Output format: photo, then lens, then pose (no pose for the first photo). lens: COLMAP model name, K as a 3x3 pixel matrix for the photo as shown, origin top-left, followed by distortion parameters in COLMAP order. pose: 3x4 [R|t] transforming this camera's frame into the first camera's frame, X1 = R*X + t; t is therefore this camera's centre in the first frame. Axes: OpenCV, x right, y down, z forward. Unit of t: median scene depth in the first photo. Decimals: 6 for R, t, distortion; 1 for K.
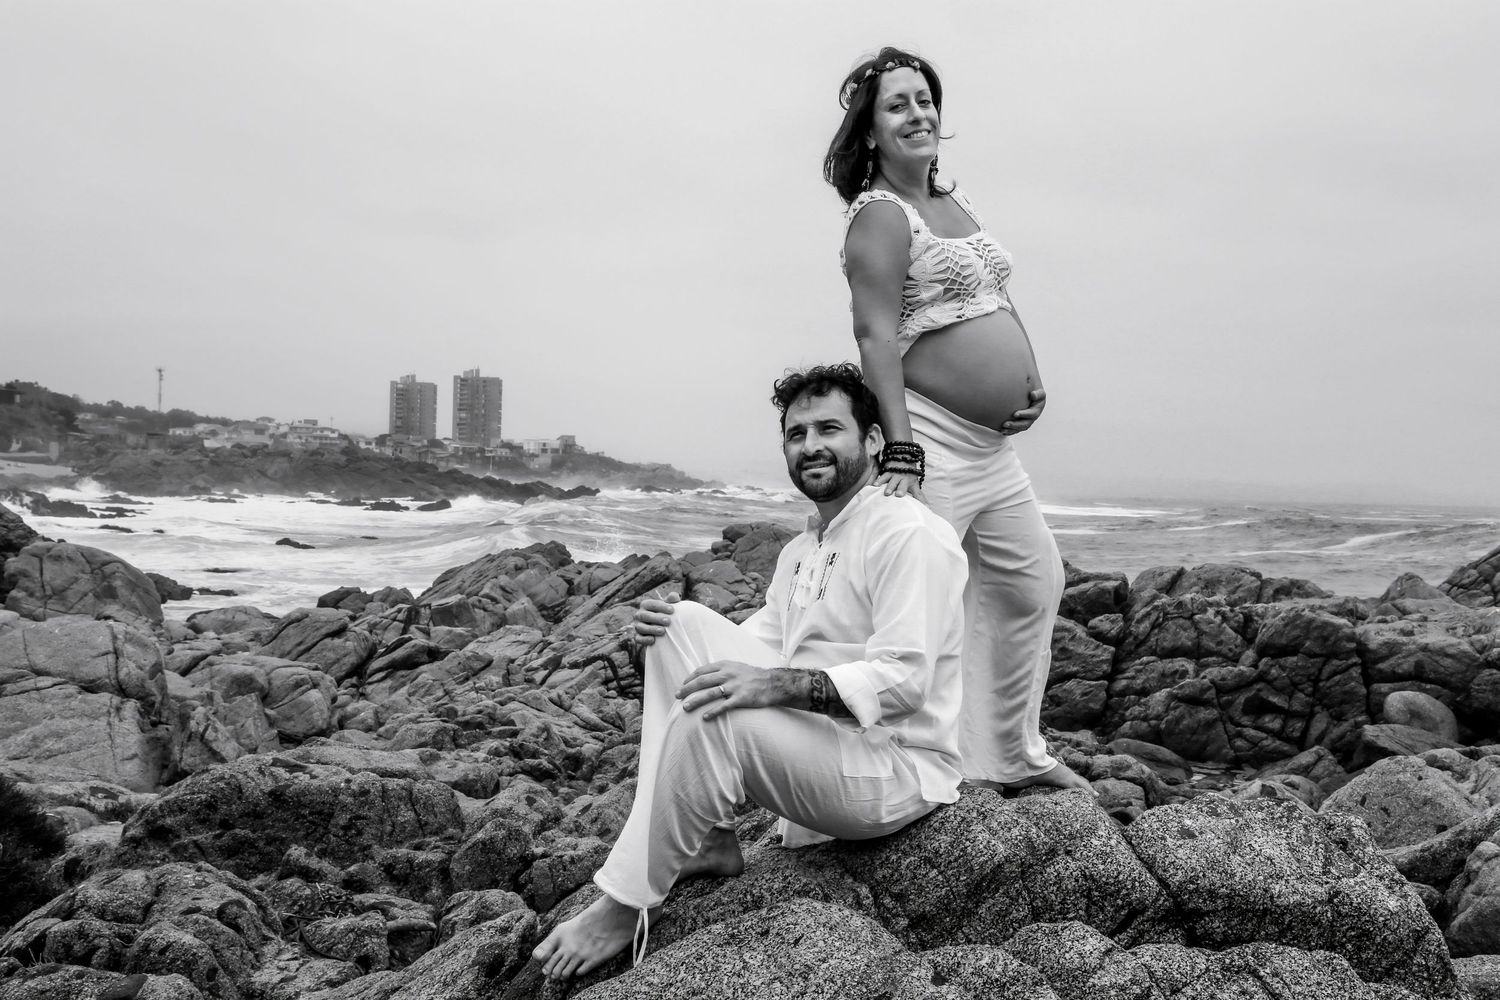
lens RADIAL K [[2025.7, 0, 750.0], [0, 2025.7, 500.0], [0, 0, 1]] dist [0.108932, 0.020569]
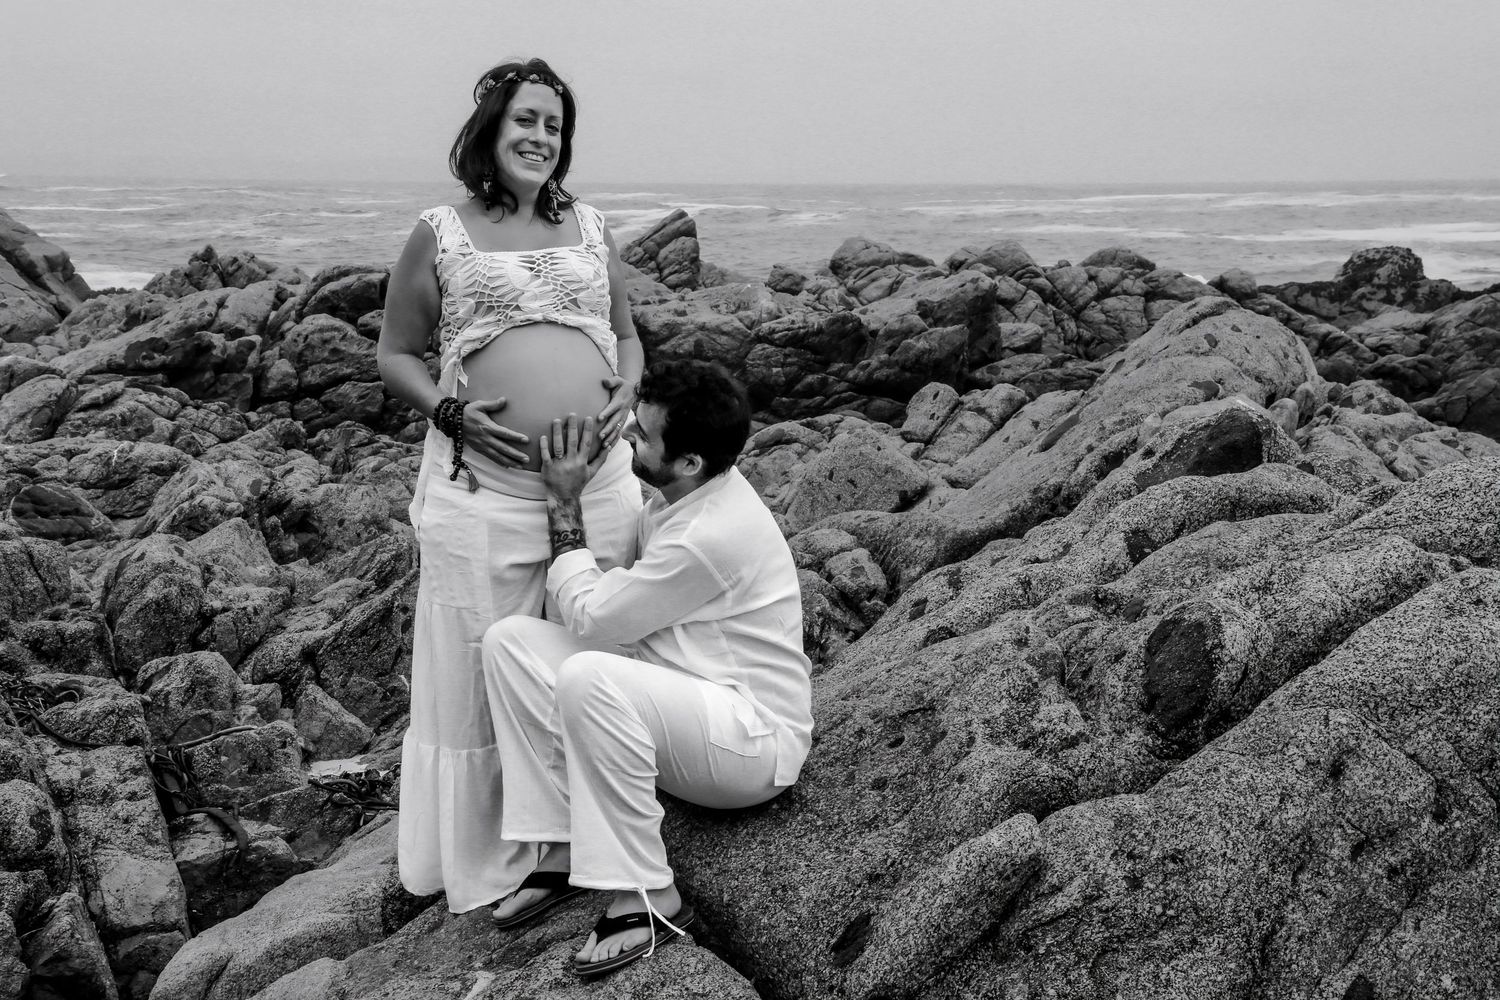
lens RADIAL K [[2228.1, 0, 750.0], [0, 2228.1, 500.0], [0, 0, 1]] dist [0.040151, 0.106898]
pose [[0.876669, -0.089274, 0.472738, -0.177367], [0.021094, 0.988820, 0.147615, -0.004911], [-0.480631, -0.119437, 0.868751, 0.028604]]
